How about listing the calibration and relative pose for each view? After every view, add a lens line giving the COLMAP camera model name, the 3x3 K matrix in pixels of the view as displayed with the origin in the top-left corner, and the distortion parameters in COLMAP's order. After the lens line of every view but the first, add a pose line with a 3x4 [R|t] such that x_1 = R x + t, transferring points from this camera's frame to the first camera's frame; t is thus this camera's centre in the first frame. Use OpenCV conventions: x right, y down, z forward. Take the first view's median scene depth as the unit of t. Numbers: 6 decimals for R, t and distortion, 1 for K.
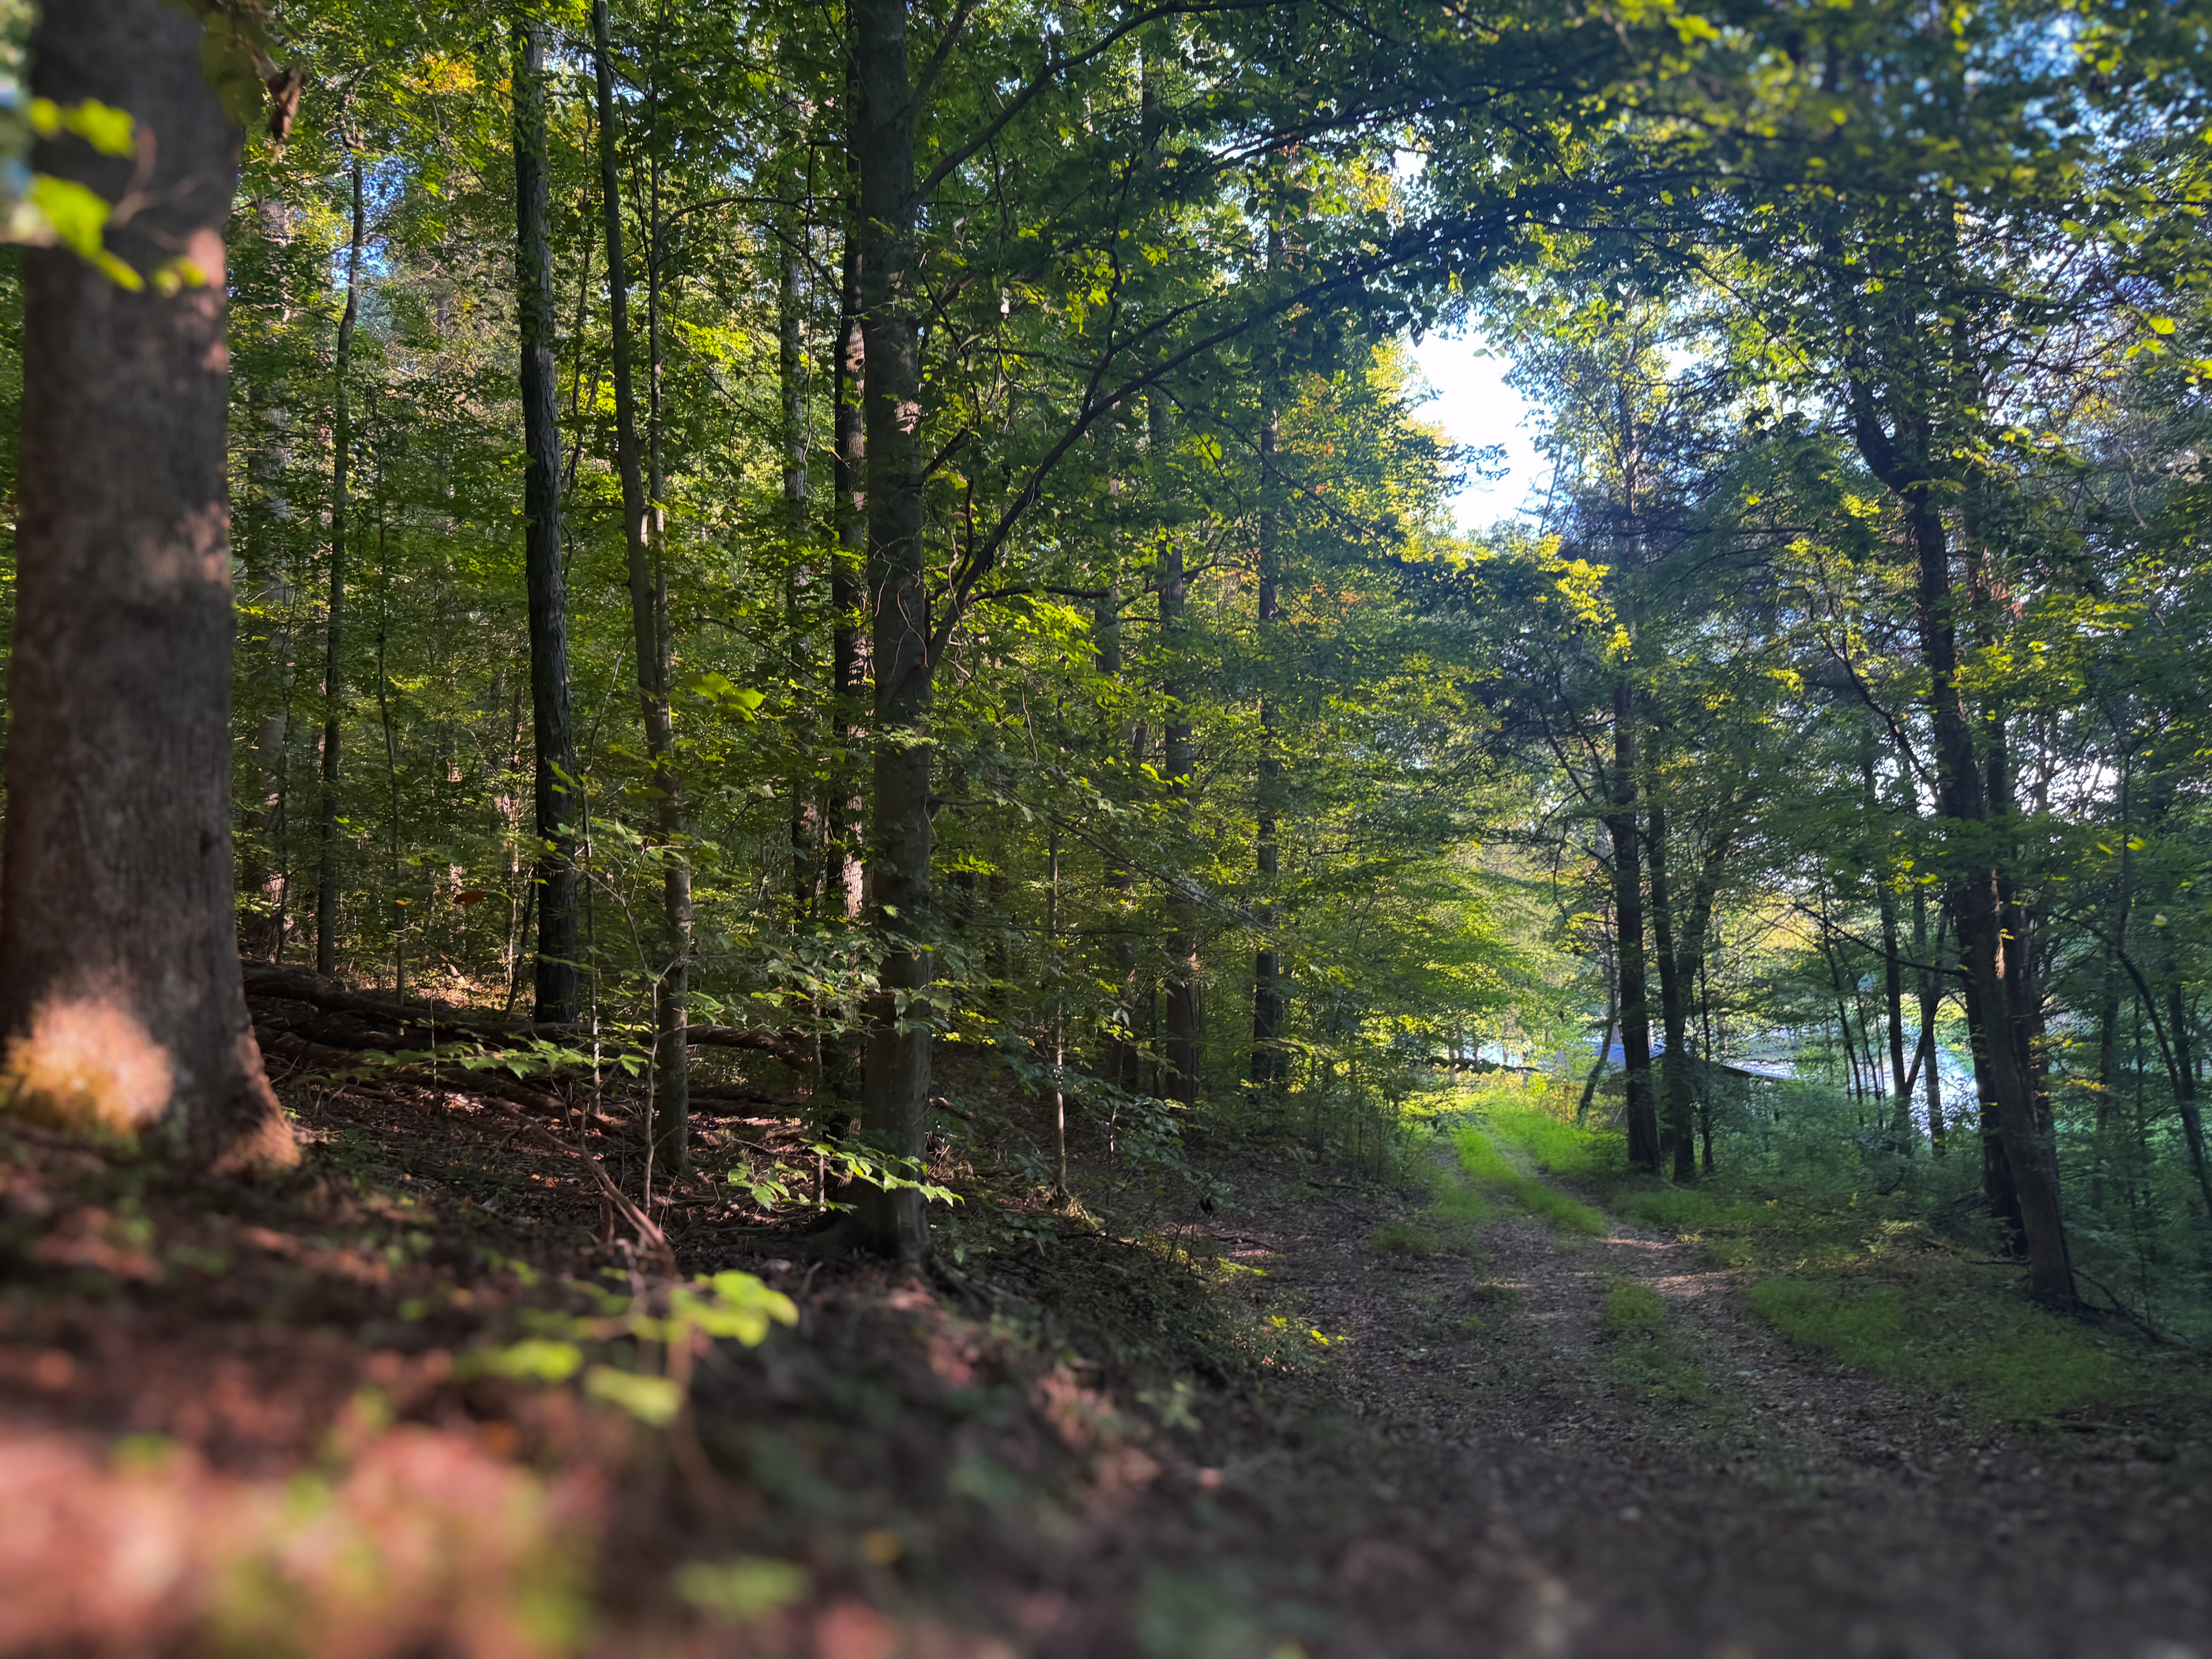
lens RADIAL K [[1526.6, 0, 1106.0], [0, 1526.6, 829.5], [0, 0, 1]] dist [0.007143, 0.003342]
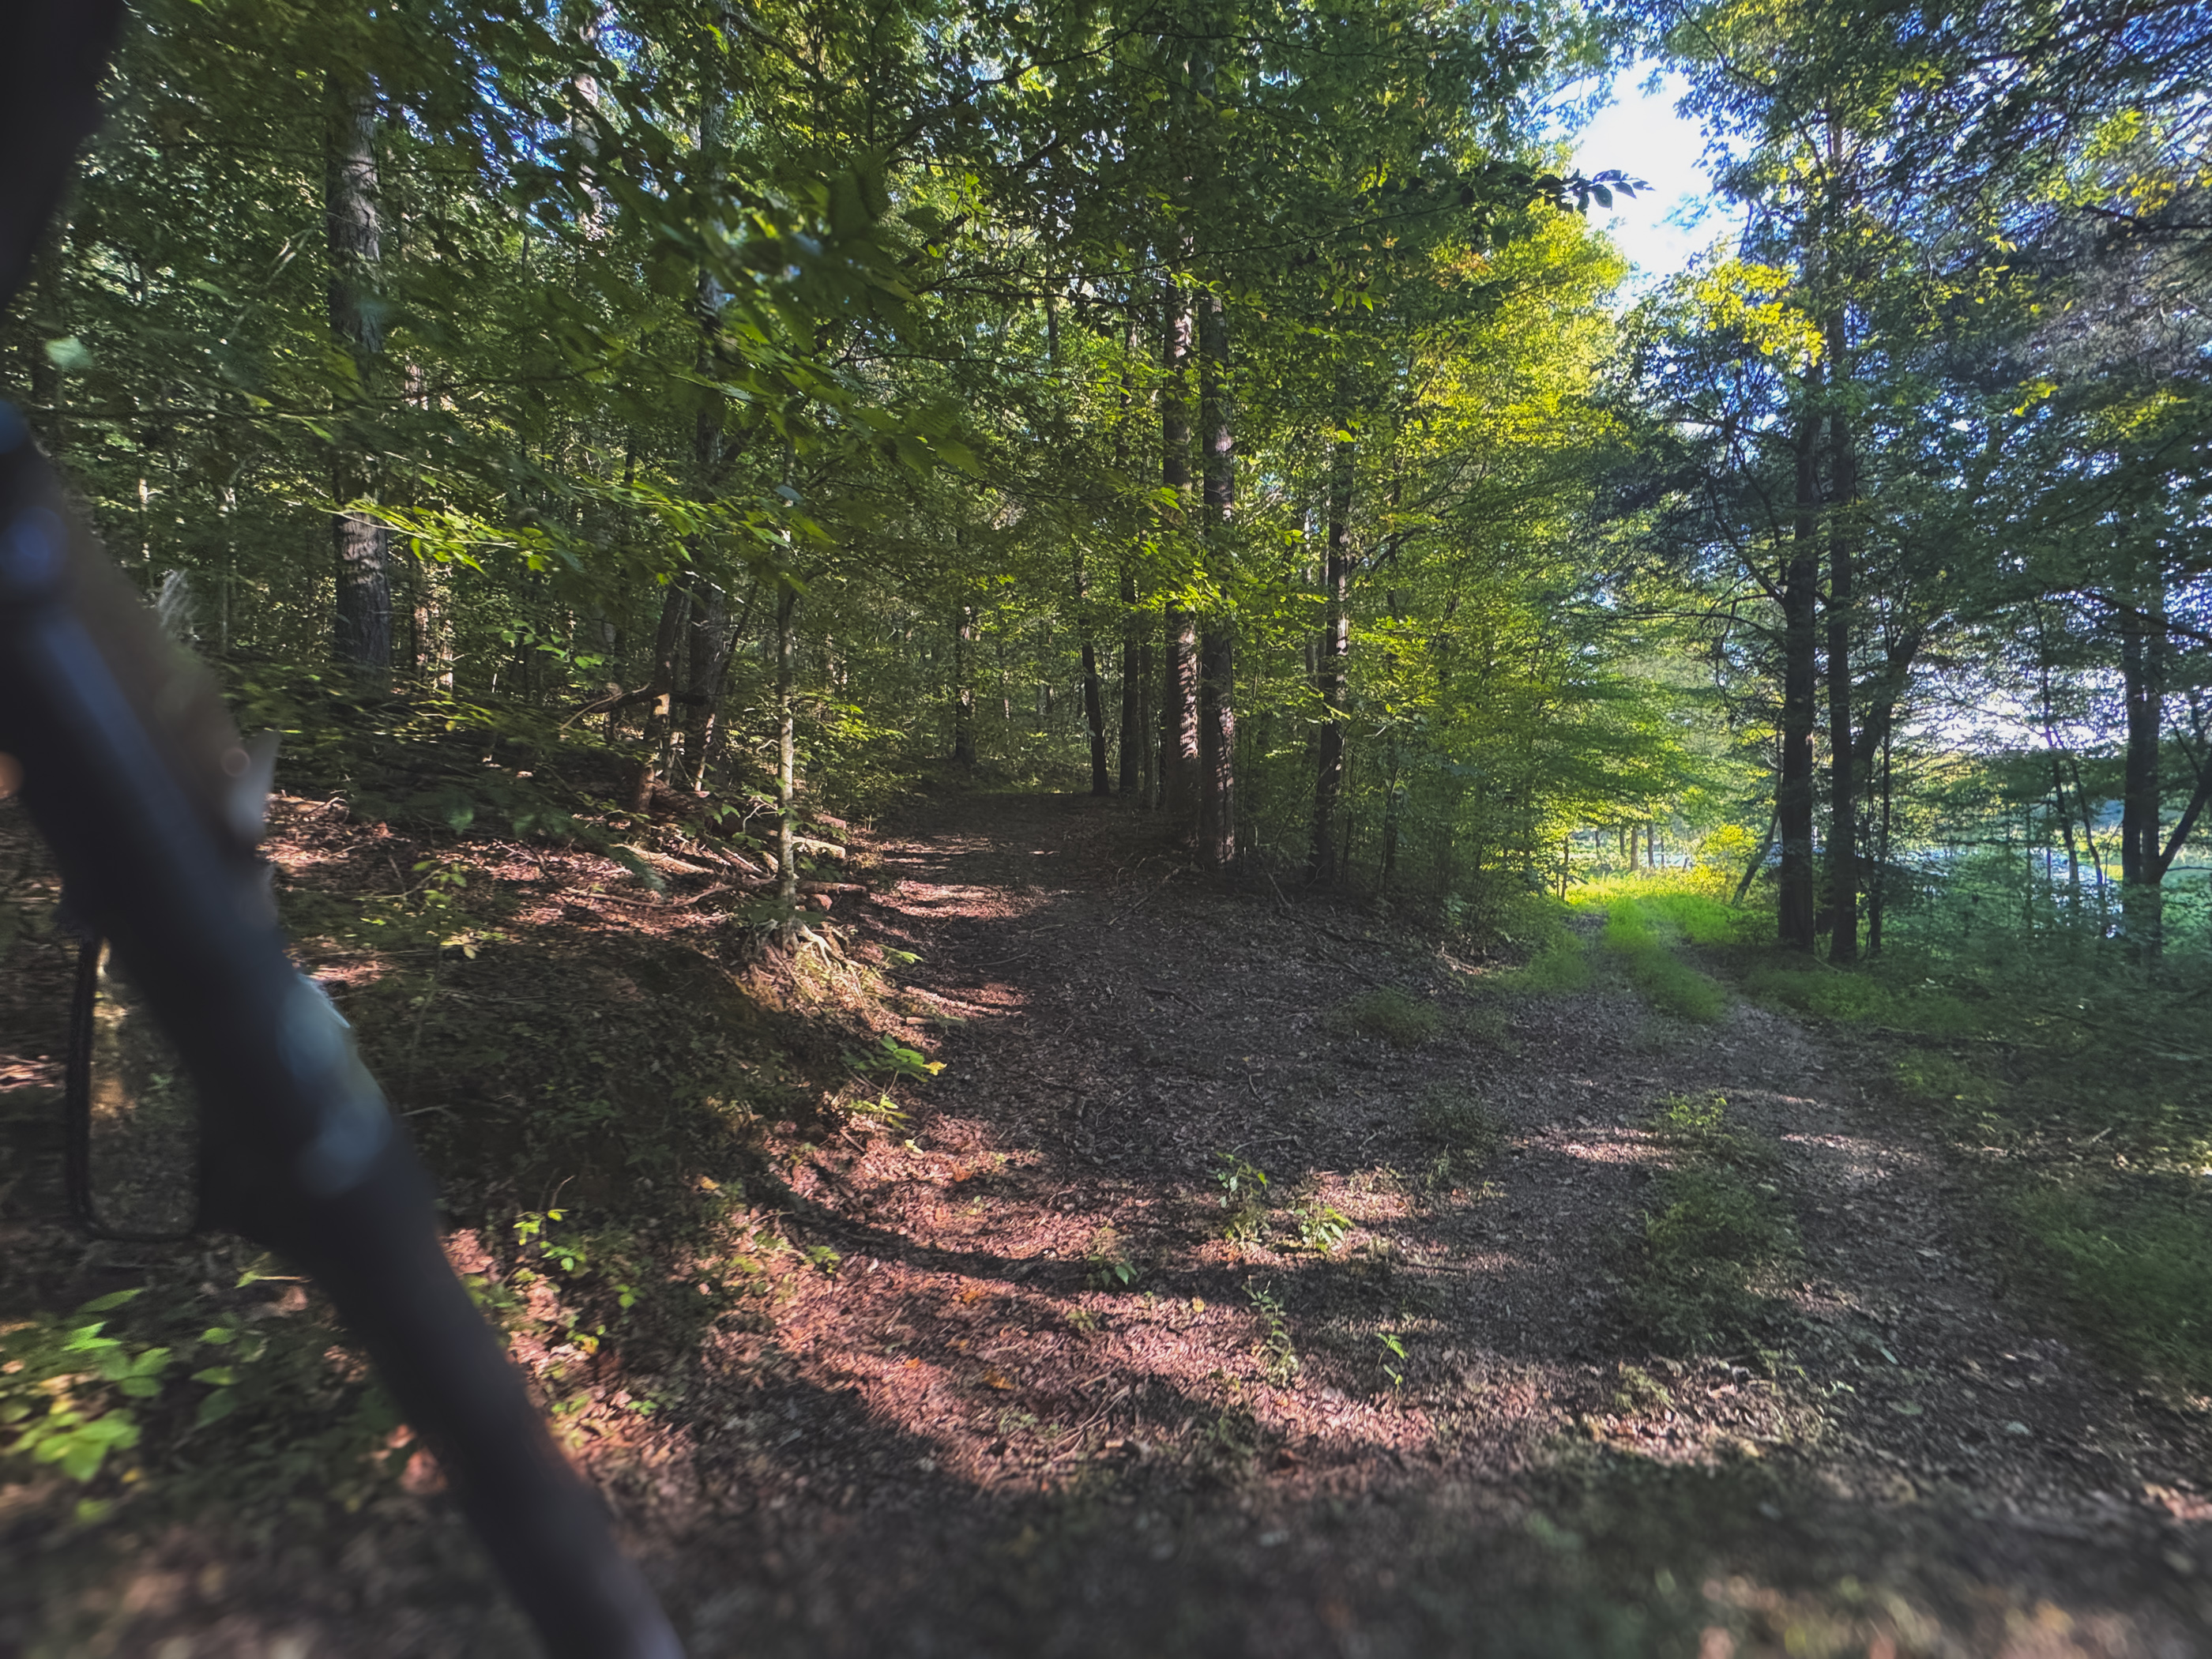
lens RADIAL K [[897.1, 0, 1106.0], [0, 897.1, 829.5], [0, 0, 1]] dist [-0.032151, 0.015283]
pose [[0.943388, 0.026771, -0.330608, 0.112191], [0.014058, 0.992615, 0.120492, 0.067688], [0.331392, -0.118319, 0.936045, 0.305936]]
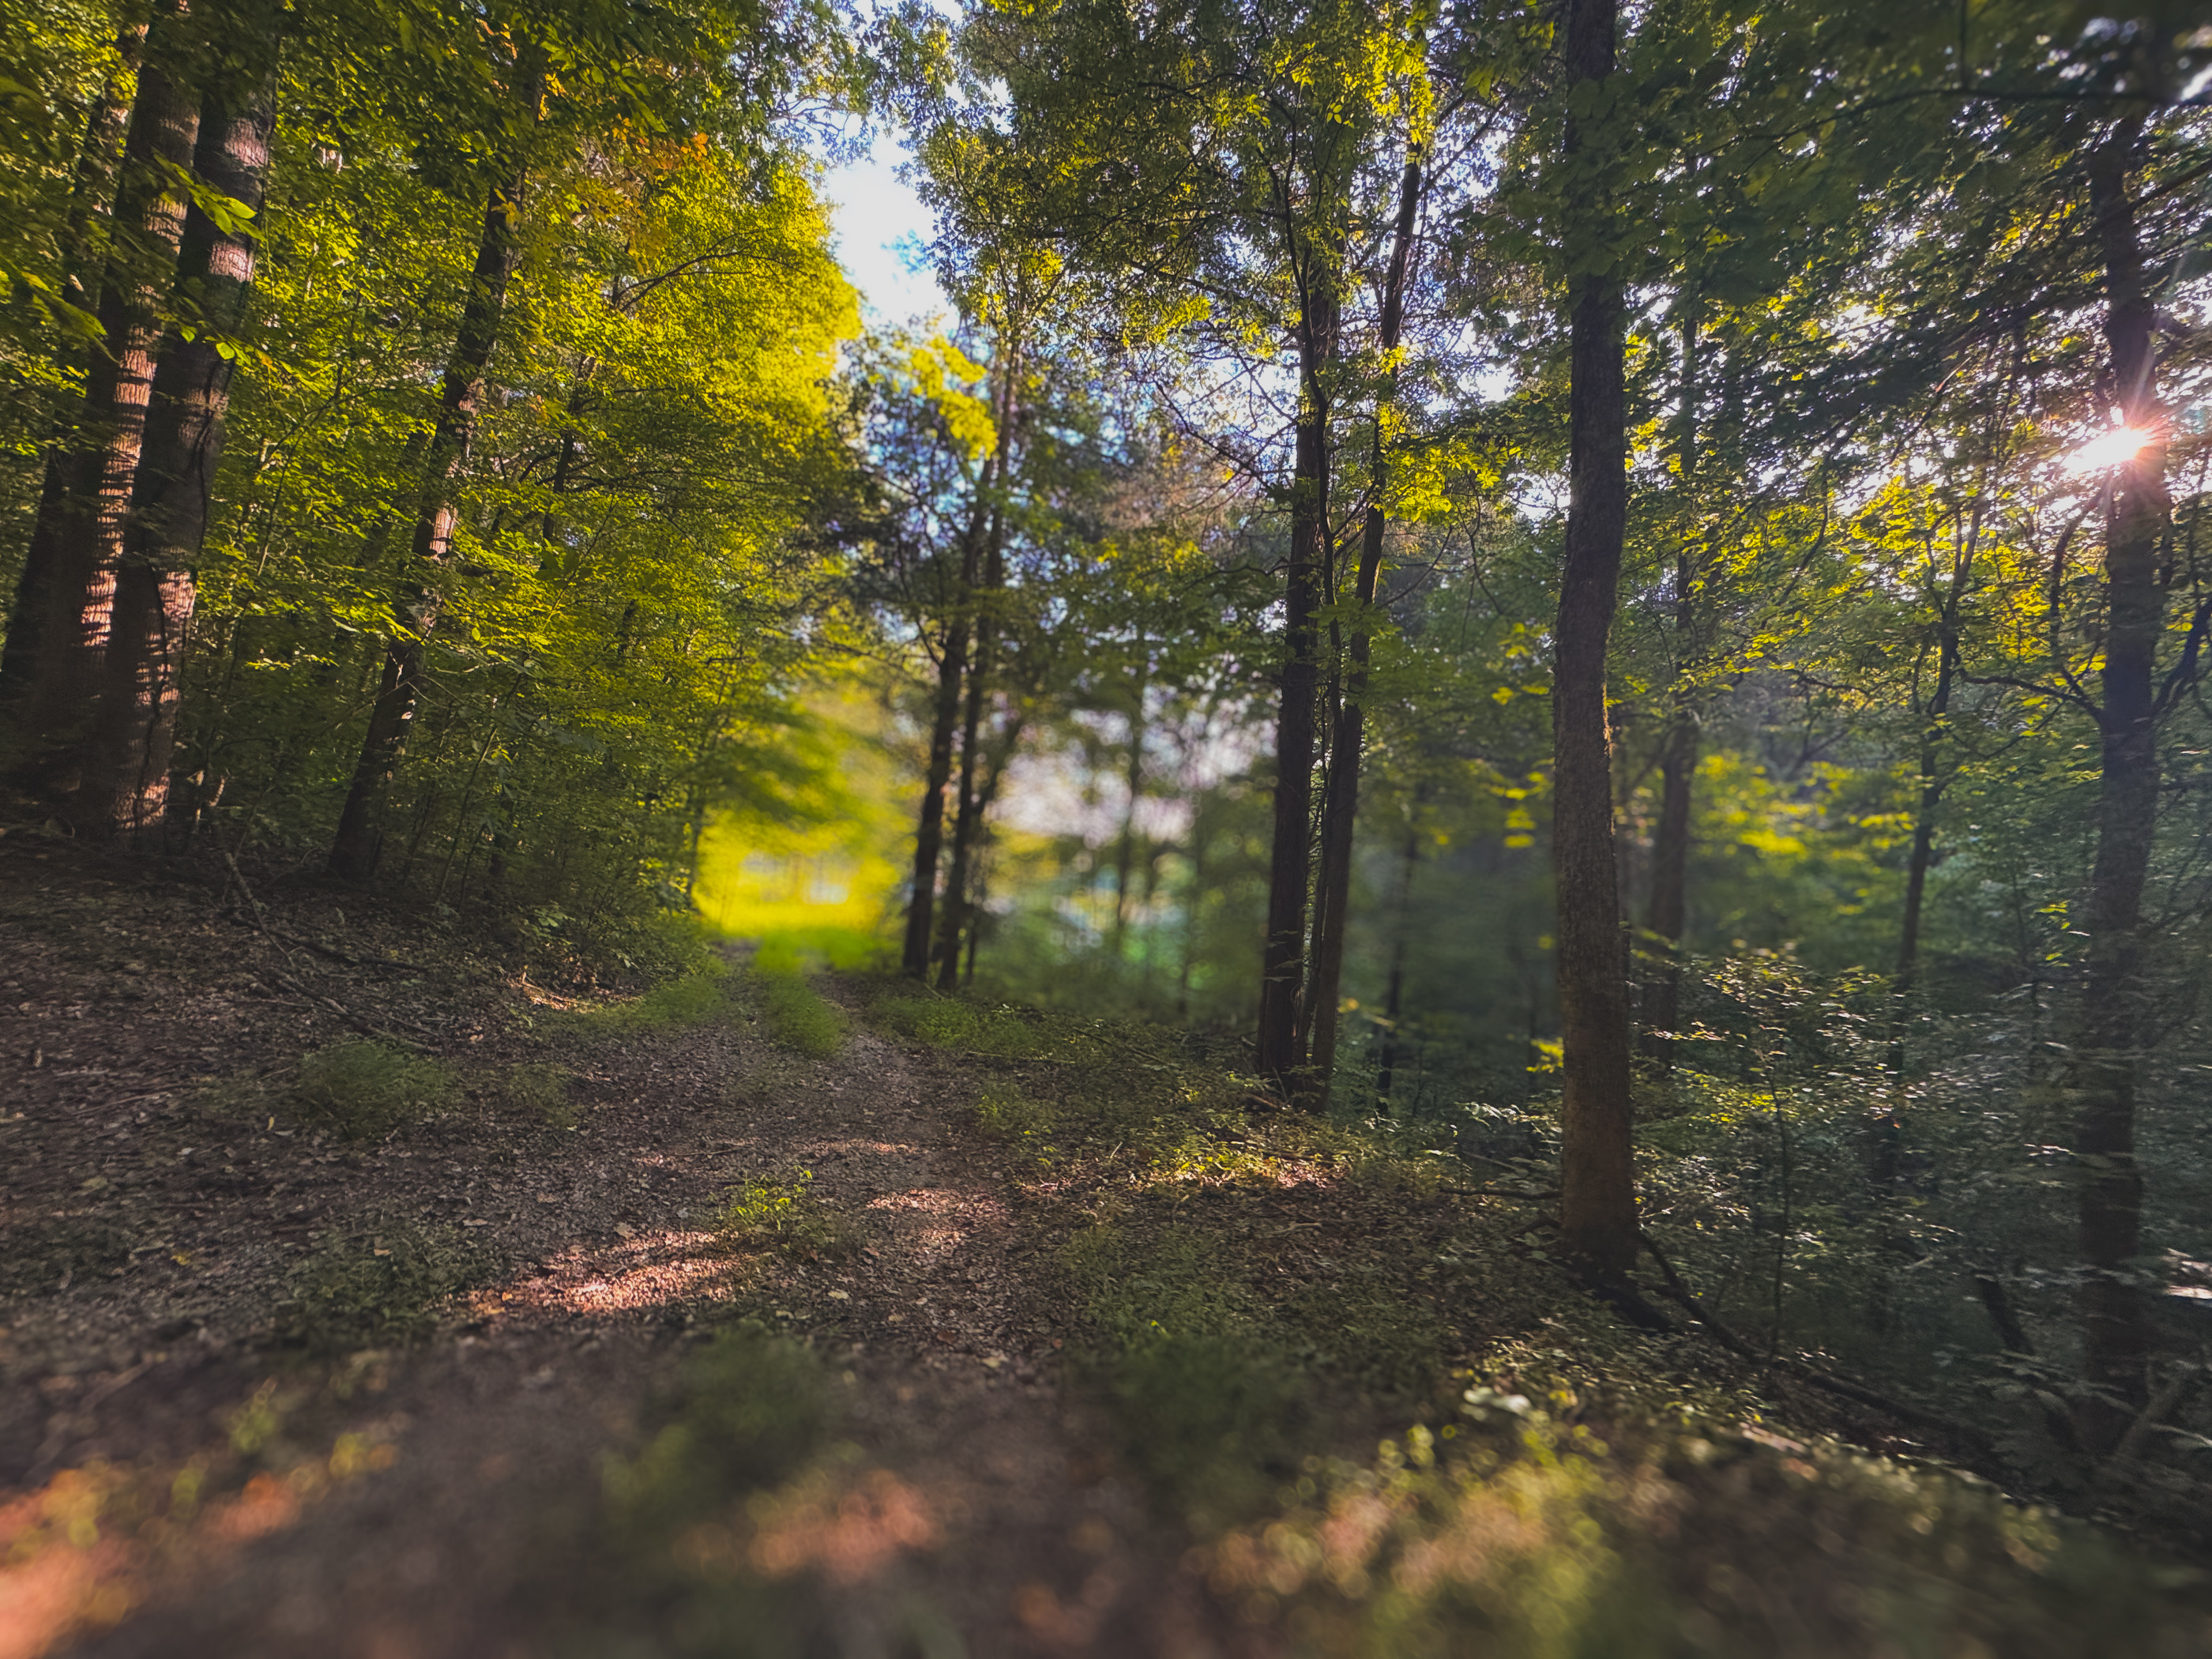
lens RADIAL K [[897.1, 0, 1106.0], [0, 897.1, 829.5], [0, 0, 1]] dist [-0.032151, 0.015283]
pose [[0.858340, 0.150981, 0.490364, 0.134042], [-0.182268, 0.983113, 0.016348, 0.080105], [-0.479615, -0.103410, 0.871365, 0.365097]]
